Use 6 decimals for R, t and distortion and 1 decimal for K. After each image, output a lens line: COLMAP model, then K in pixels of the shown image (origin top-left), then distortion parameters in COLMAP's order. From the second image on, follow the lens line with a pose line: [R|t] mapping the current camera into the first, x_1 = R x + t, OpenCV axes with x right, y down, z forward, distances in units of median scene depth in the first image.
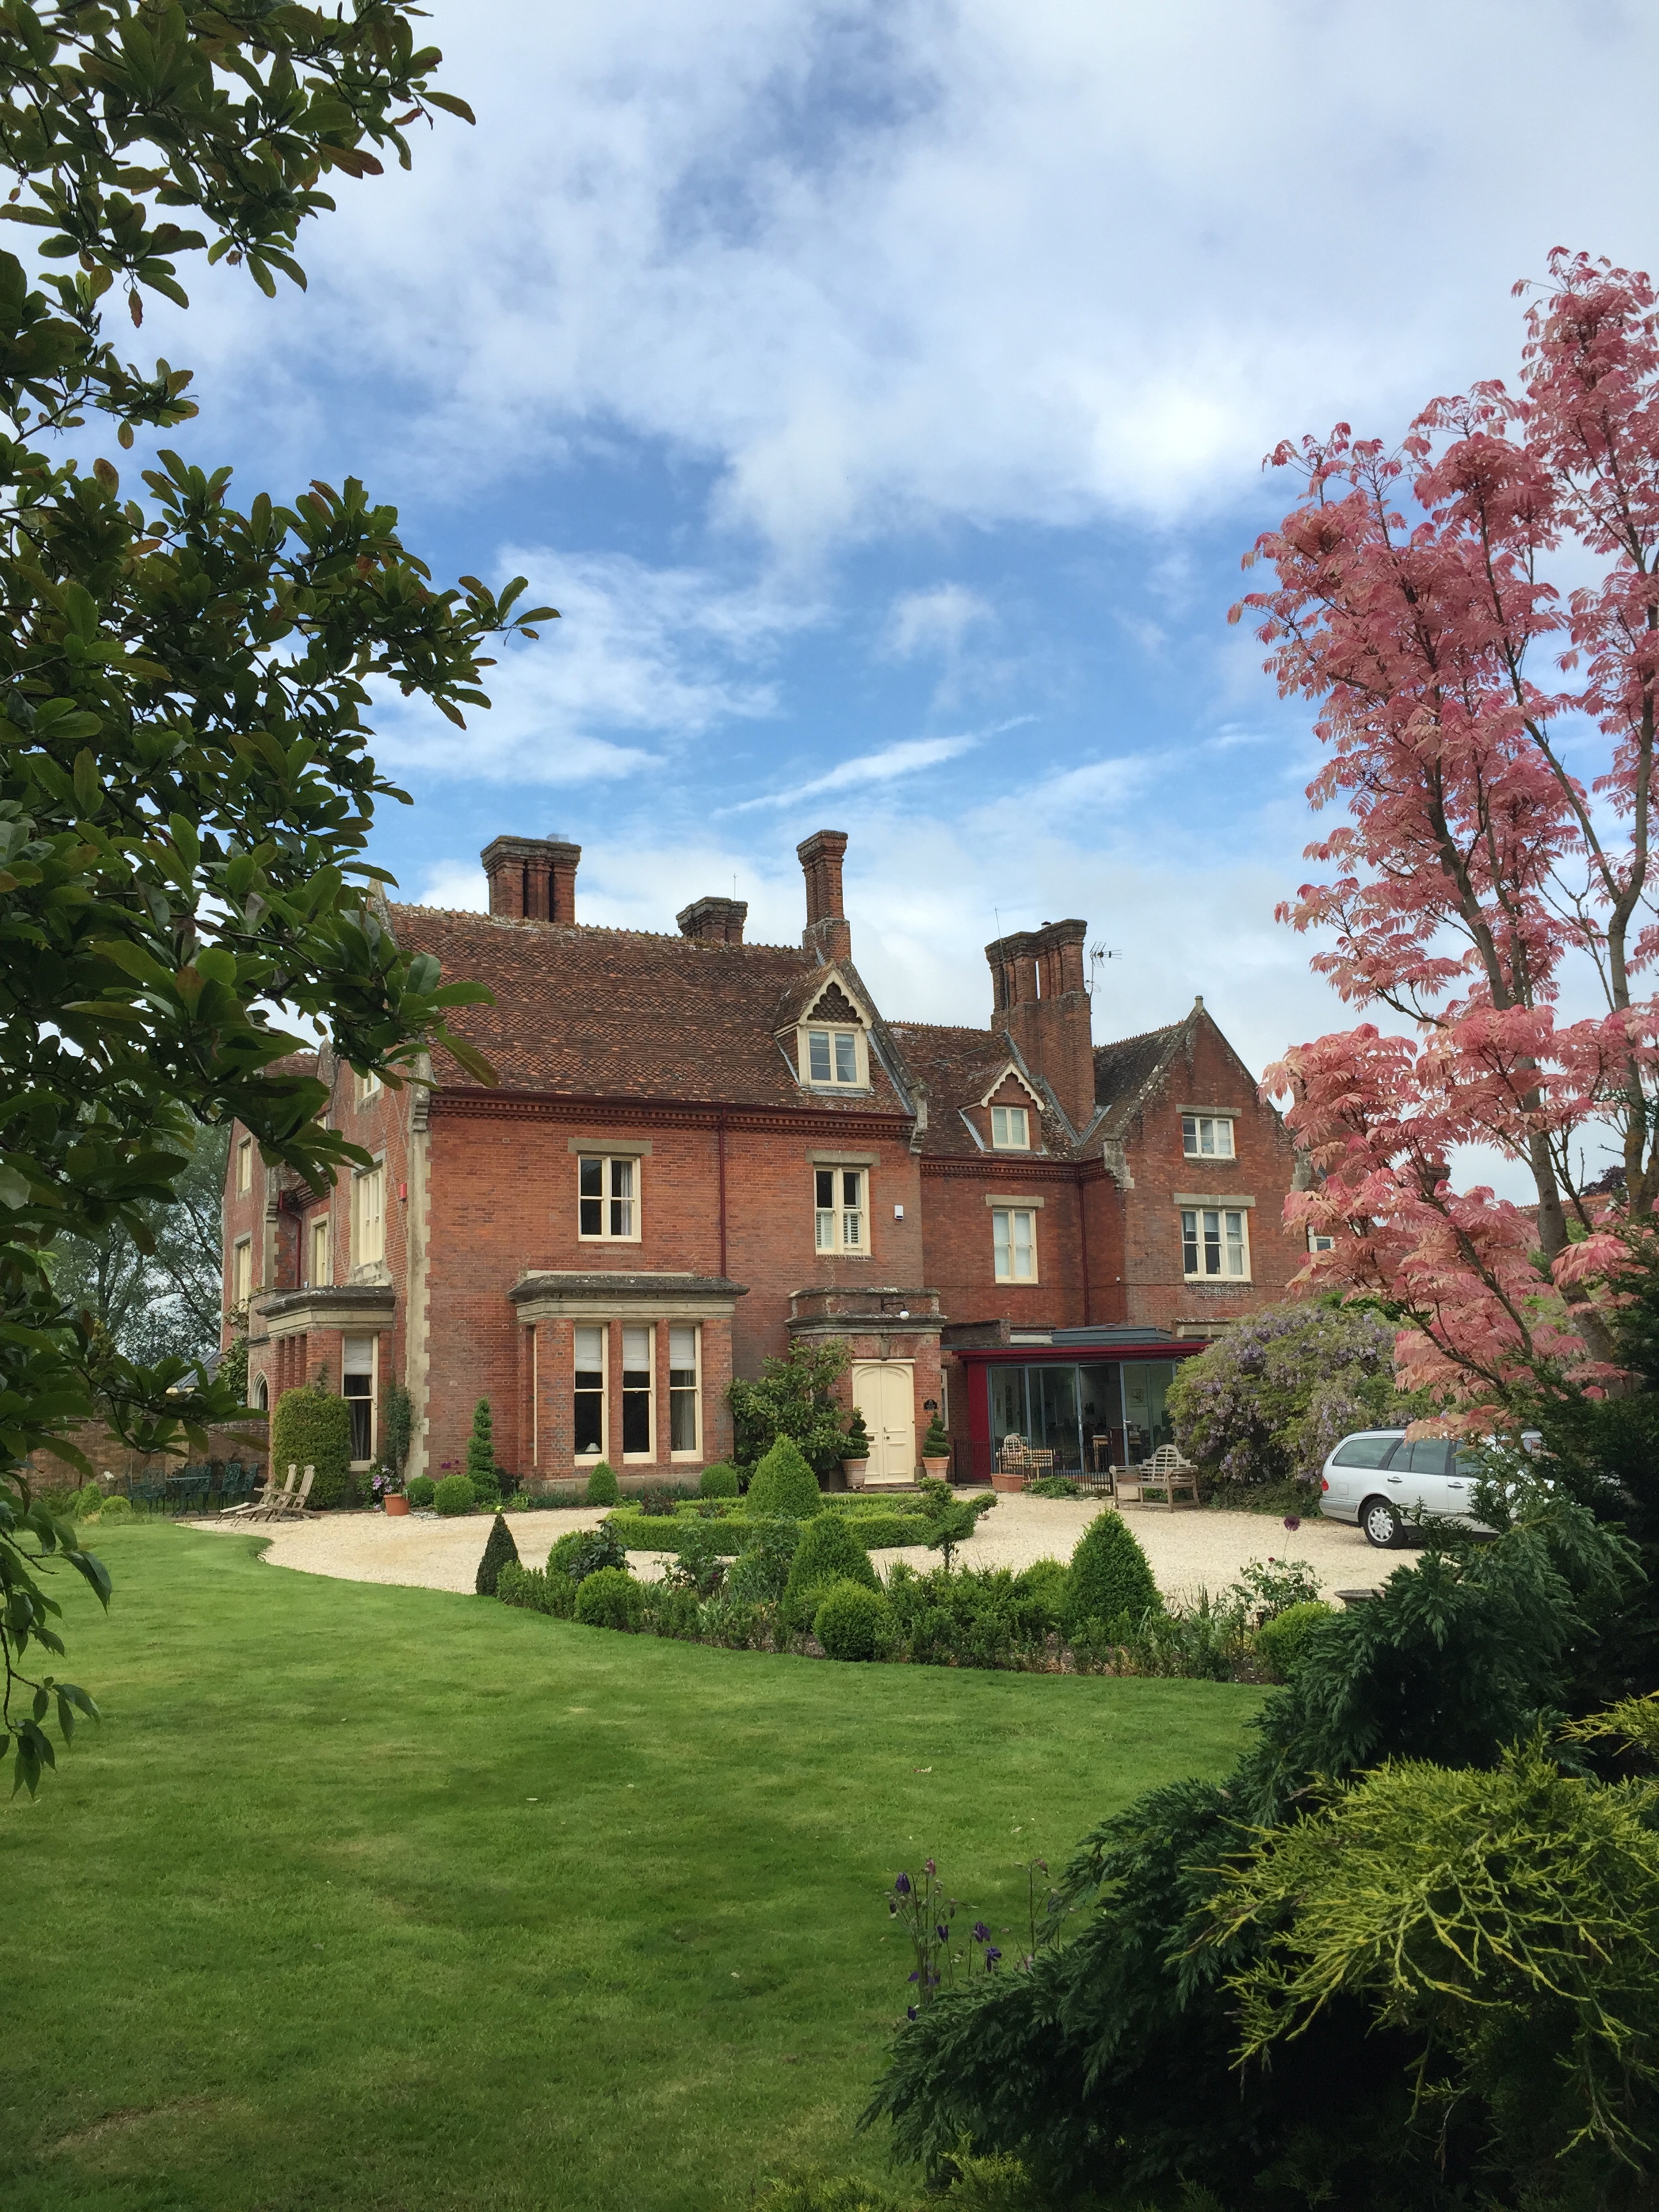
lens RADIAL K [[1925.2, 0, 783.1], [0, 1925.2, 1134.8], [0, 0, 1]] dist [0.066153, -0.124078]
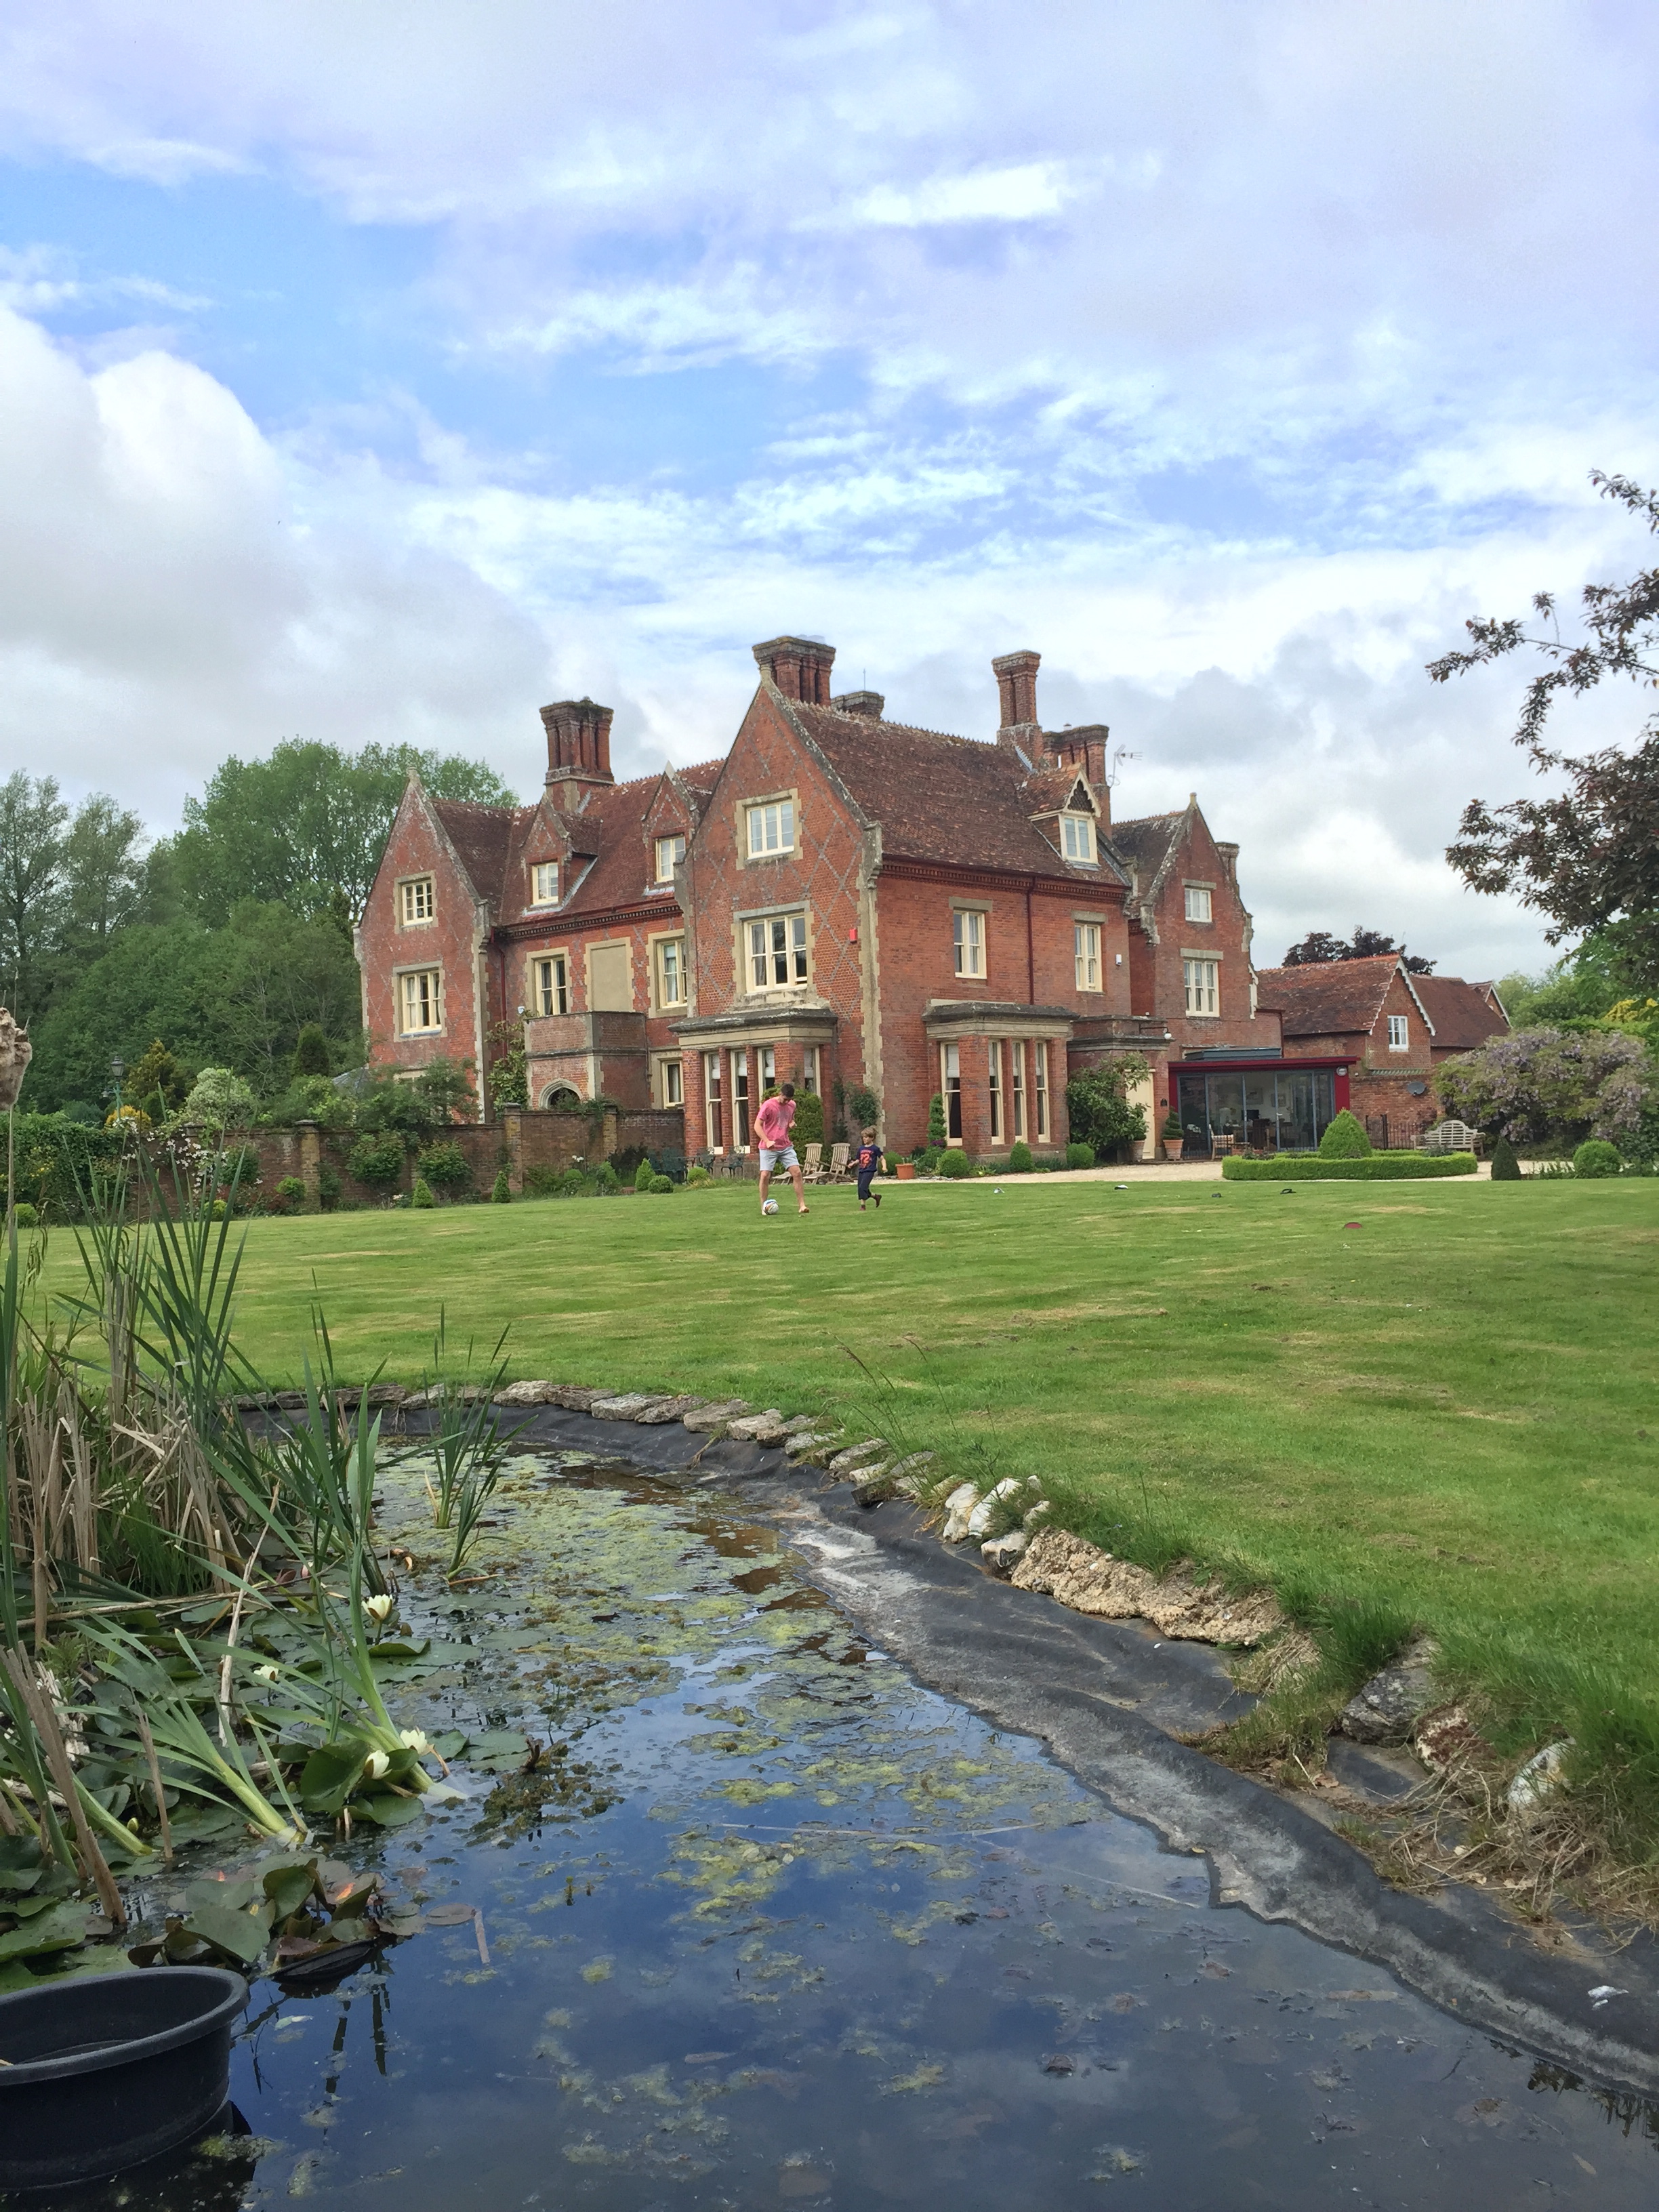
lens RADIAL K [[1925.2, 0, 783.1], [0, 1925.2, 1134.8], [0, 0, 1]] dist [0.066153, -0.124078]
pose [[0.944294, -0.006795, 0.329034, -0.594694], [-0.037019, 0.991248, 0.126714, 0.000207], [-0.327015, -0.131836, 0.935778, -0.178312]]
